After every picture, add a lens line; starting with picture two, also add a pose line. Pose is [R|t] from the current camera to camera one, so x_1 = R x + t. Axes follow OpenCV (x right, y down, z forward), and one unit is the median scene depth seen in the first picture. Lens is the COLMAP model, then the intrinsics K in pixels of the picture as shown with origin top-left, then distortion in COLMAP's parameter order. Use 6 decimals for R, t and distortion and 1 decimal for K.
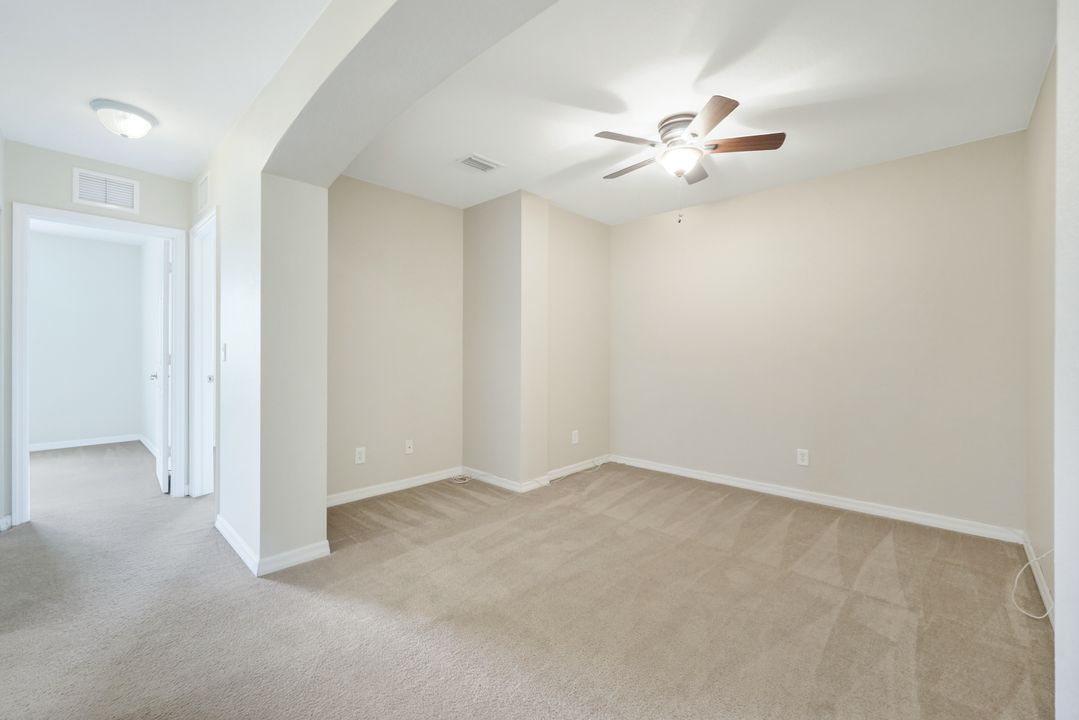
lens RADIAL K [[436.1, 0, 533.6], [0, 436.1, 356.0], [0, 0, 1]] dist [-0.001158, -0.000002]
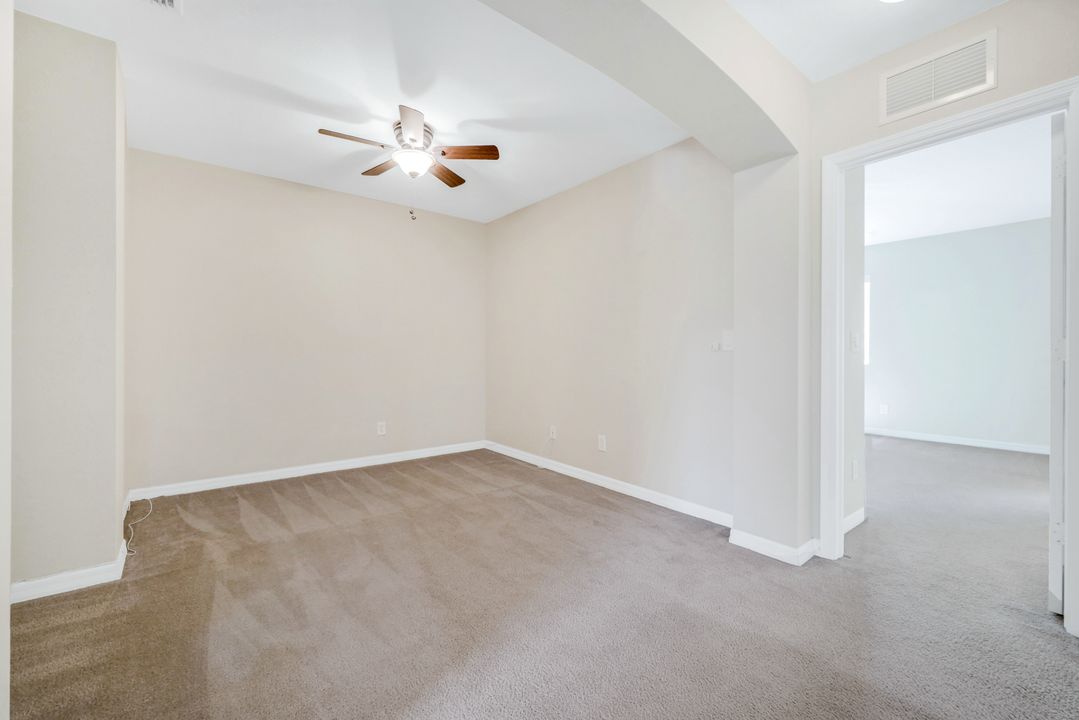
lens RADIAL K [[436.1, 0, 533.6], [0, 436.1, 356.0], [0, 0, 1]] dist [-0.001158, -0.000002]
pose [[0.150738, -0.006630, 0.988551, -0.641369], [-0.000937, 0.999976, 0.006850, 0.026144], [-0.988573, -0.001959, 0.150729, 0.490018]]
